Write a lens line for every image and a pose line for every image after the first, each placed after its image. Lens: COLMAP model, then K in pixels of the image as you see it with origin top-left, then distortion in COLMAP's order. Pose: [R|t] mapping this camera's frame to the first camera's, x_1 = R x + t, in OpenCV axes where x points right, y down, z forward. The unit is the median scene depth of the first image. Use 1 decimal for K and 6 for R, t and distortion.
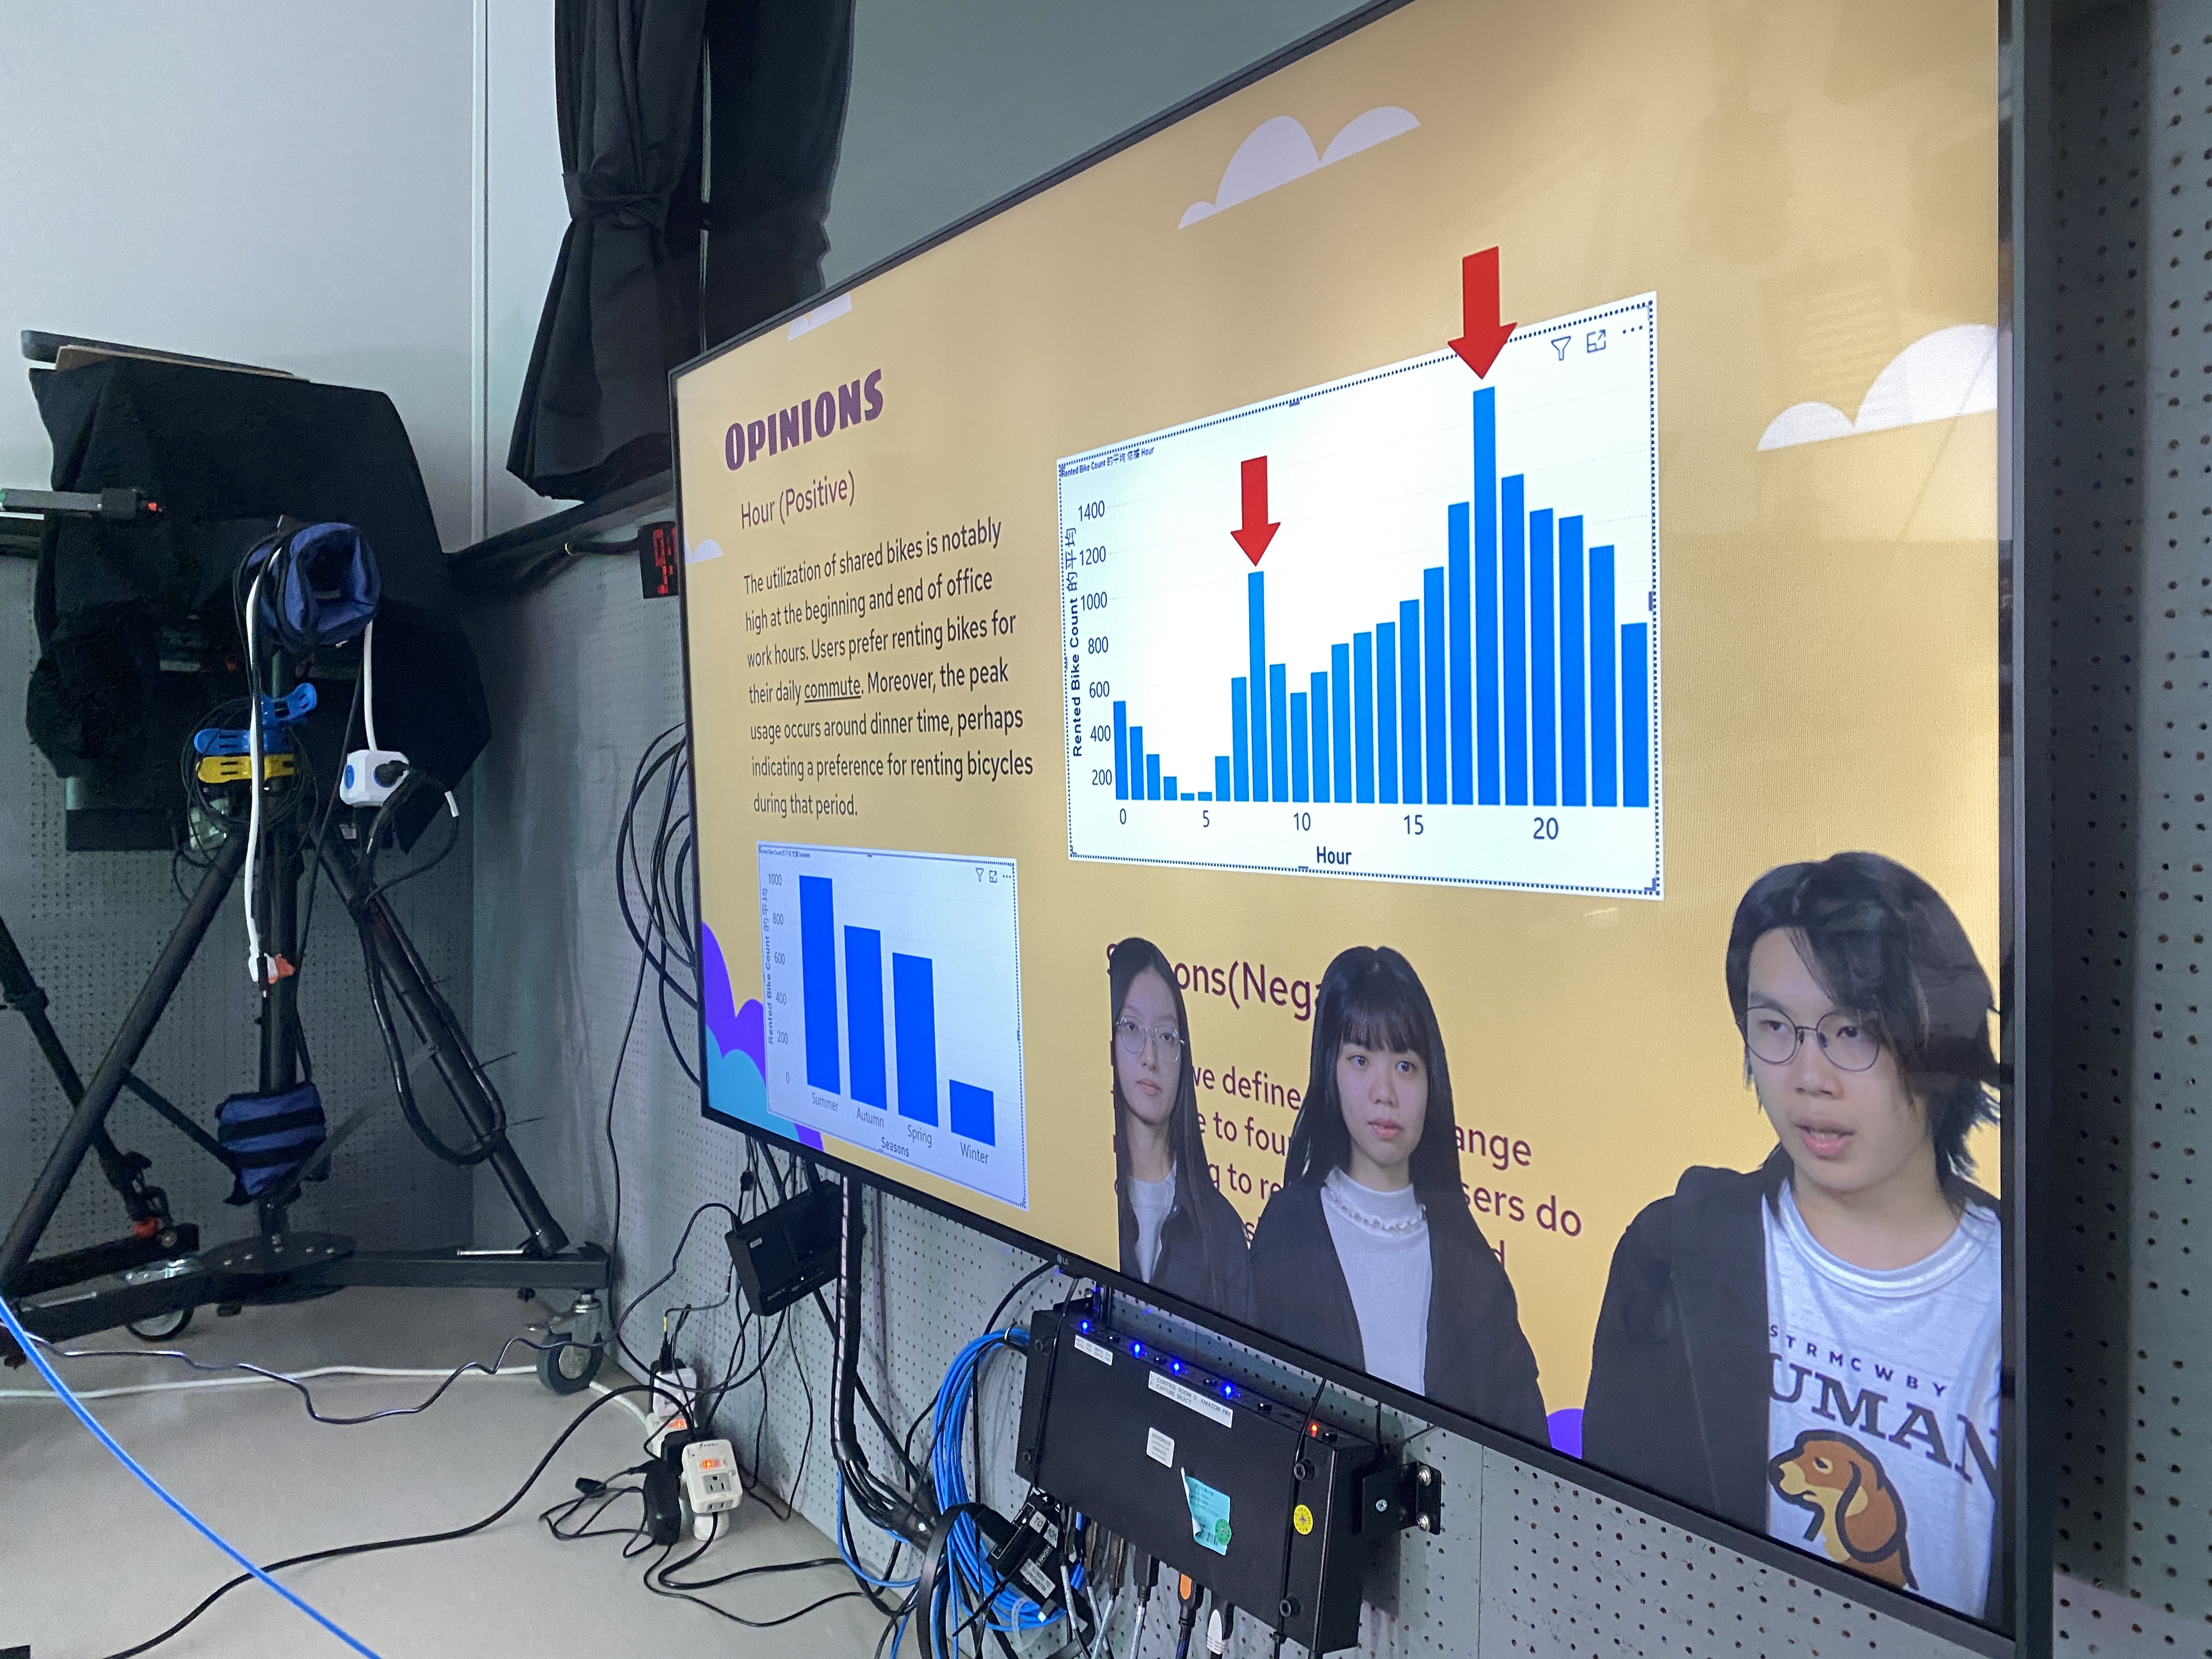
lens RADIAL K [[1703.7, 0, 1099.3], [0, 1703.7, 834.9], [0, 0, 1]] dist [0.009475, -0.006584]
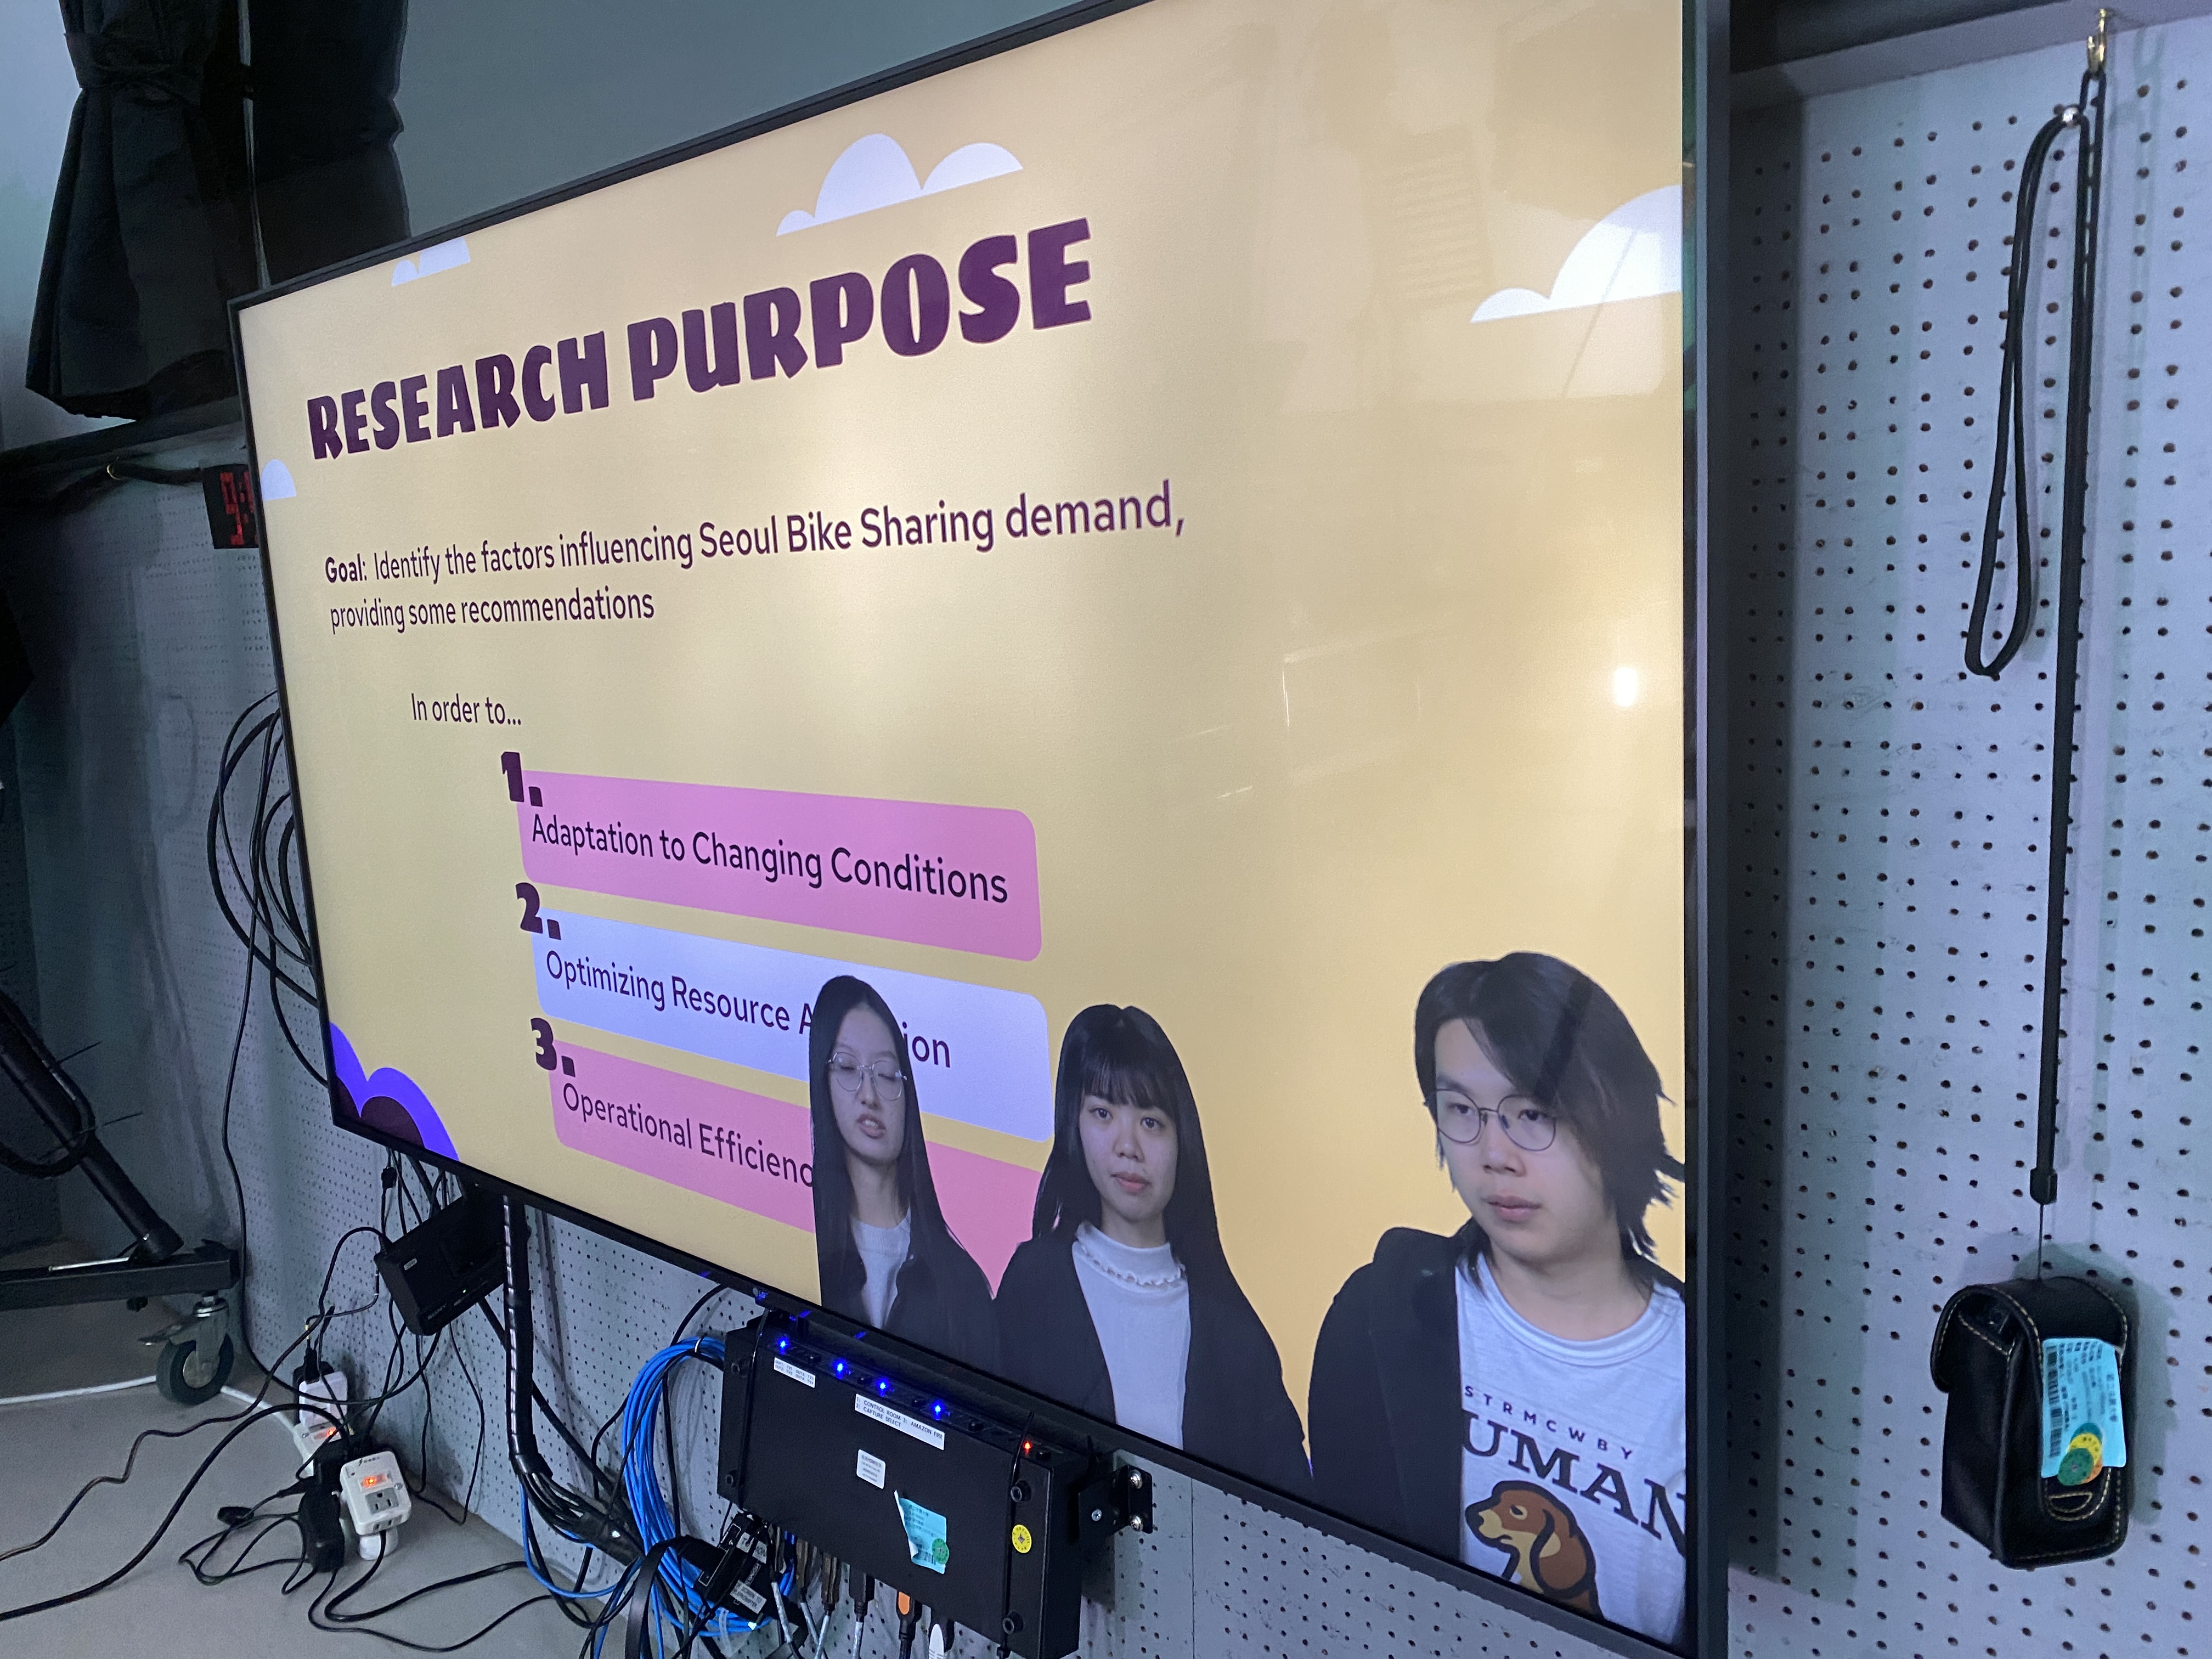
lens RADIAL K [[1697.8, 0, 1109.7], [0, 1697.8, 818.9], [0, 0, 1]] dist [0.003860, -0.000341]
pose [[0.974104, -0.056470, 0.218935, -0.019308], [0.036168, 0.994757, 0.095654, -0.086700], [-0.223188, -0.085258, 0.971040, 0.031194]]
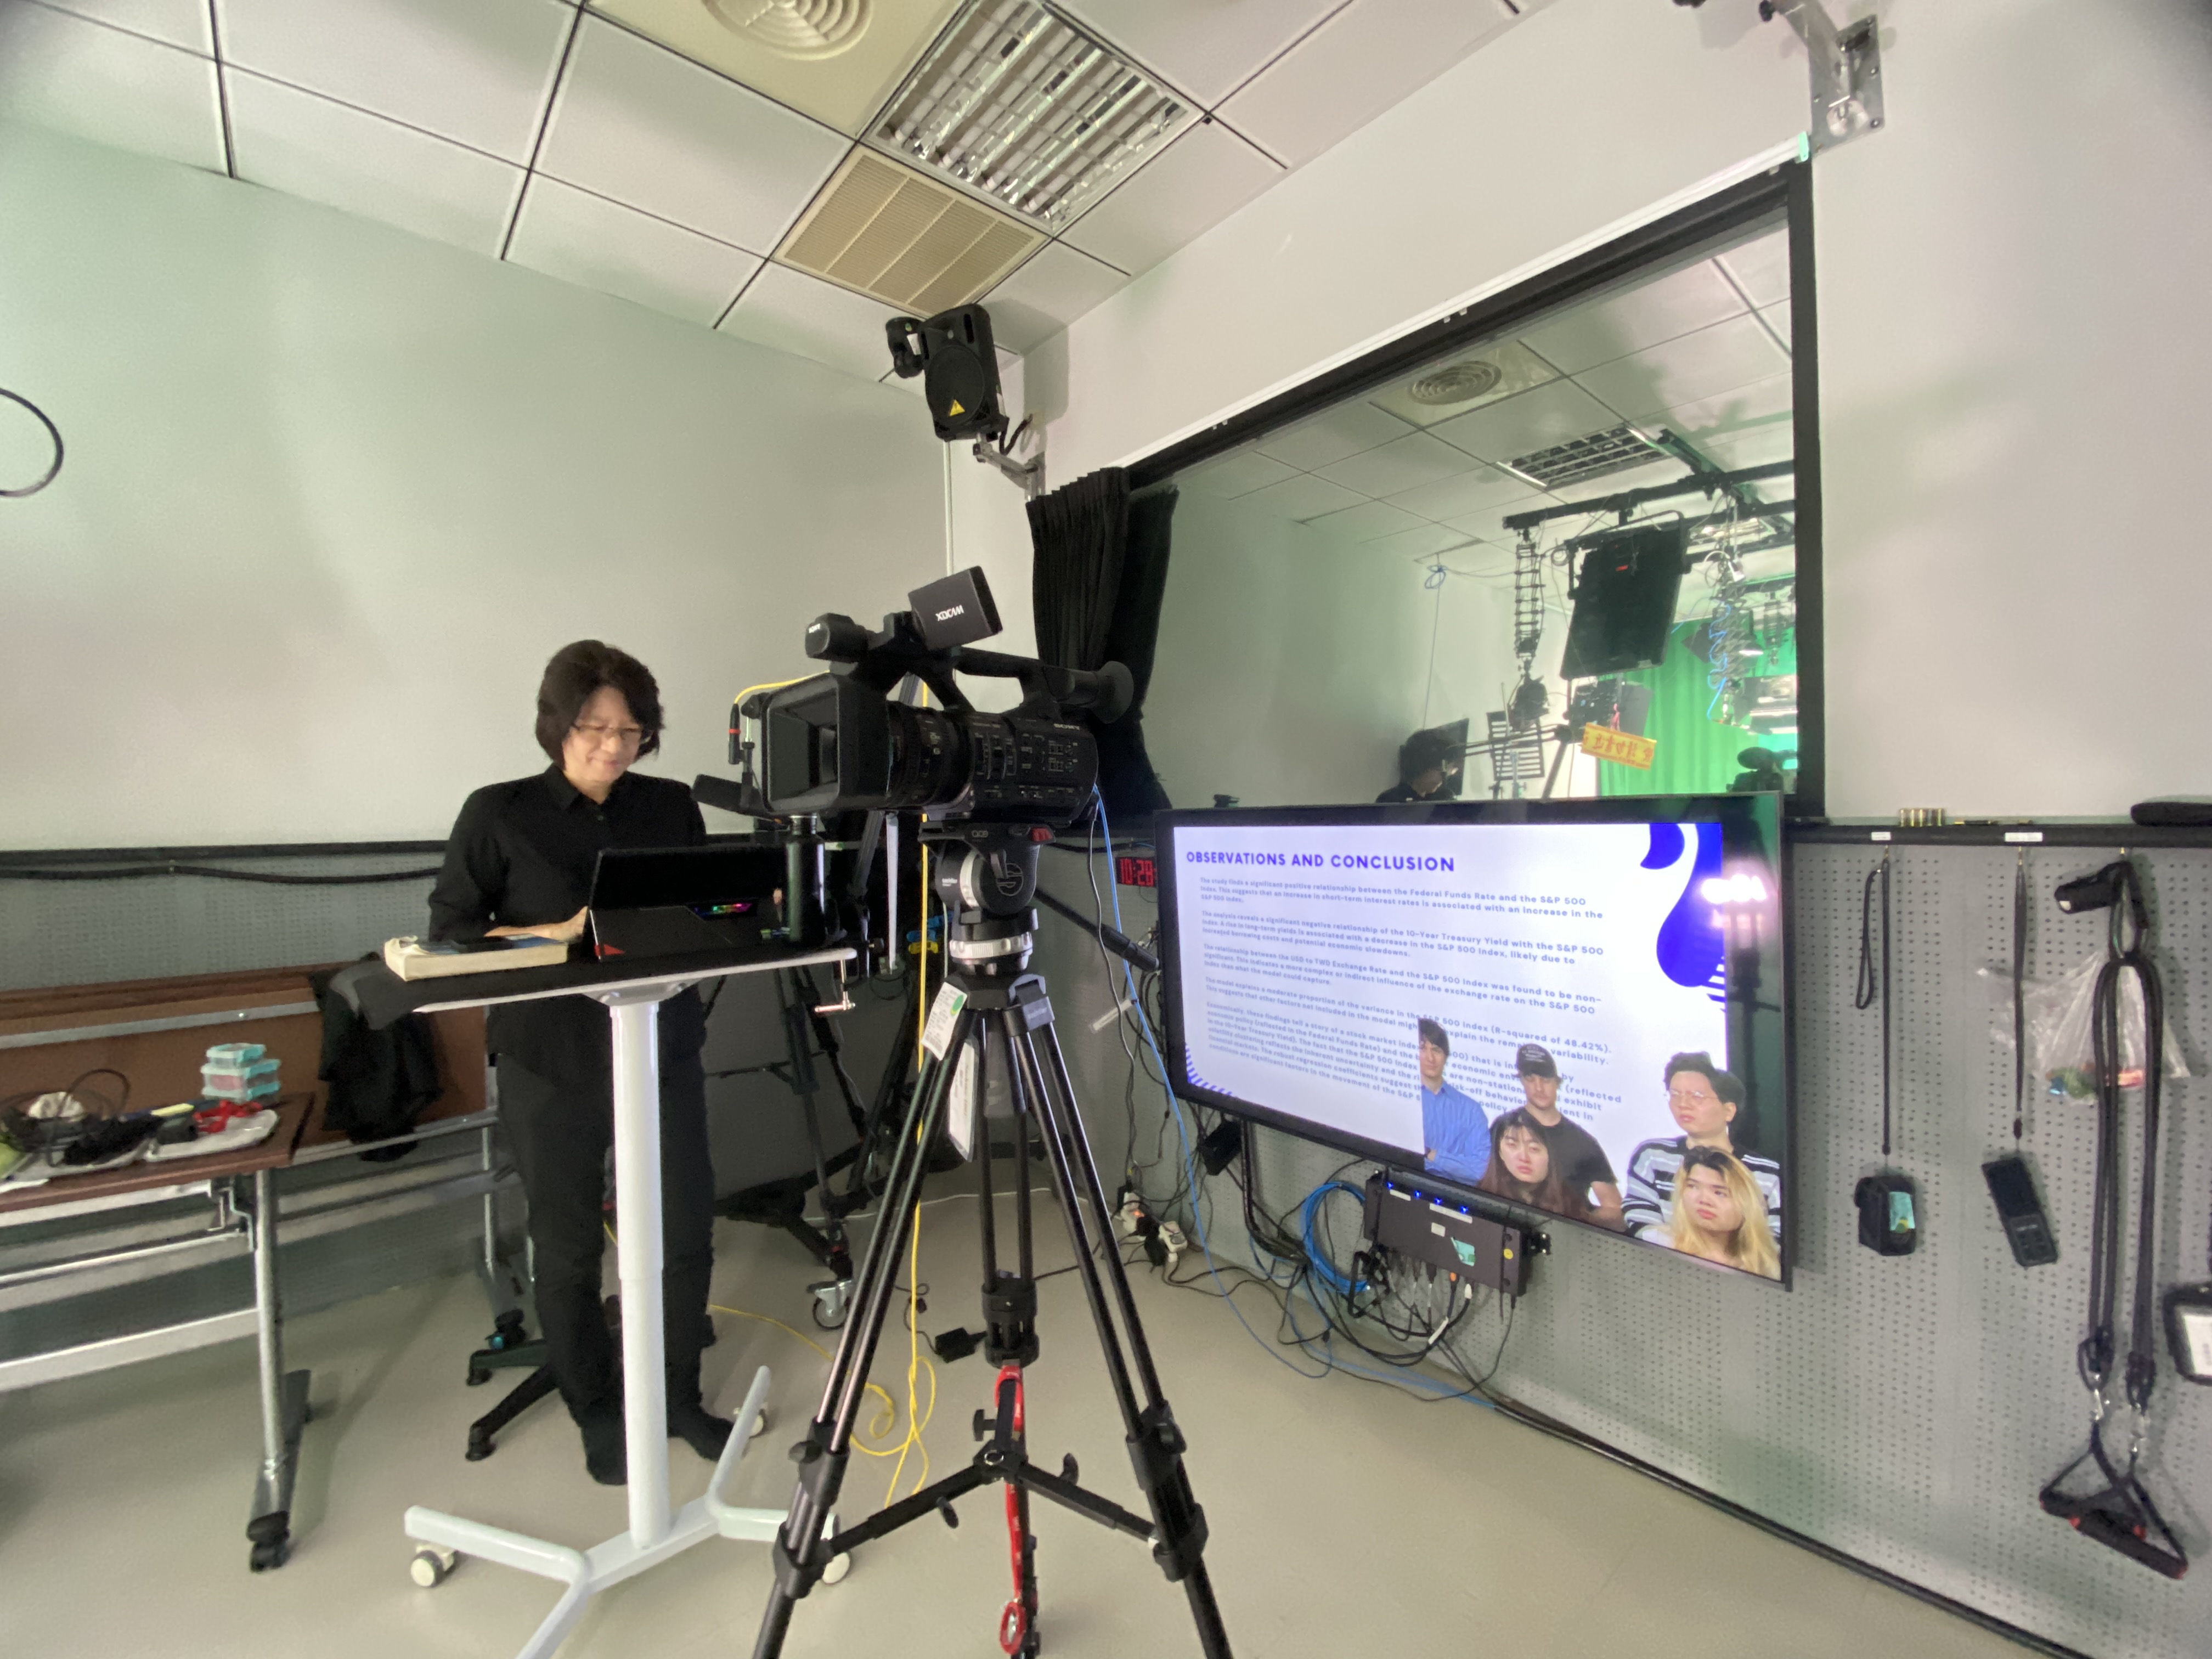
lens RADIAL K [[907.6, 0, 1107.1], [0, 907.6, 824.9], [0, 0, 1]] dist [0.013594, -0.017436]
pose [[0.994274, -0.030677, 0.102364, -0.541731], [0.031697, 0.999463, -0.008357, -0.279082], [-0.102052, 0.011553, 0.994712, -0.417833]]
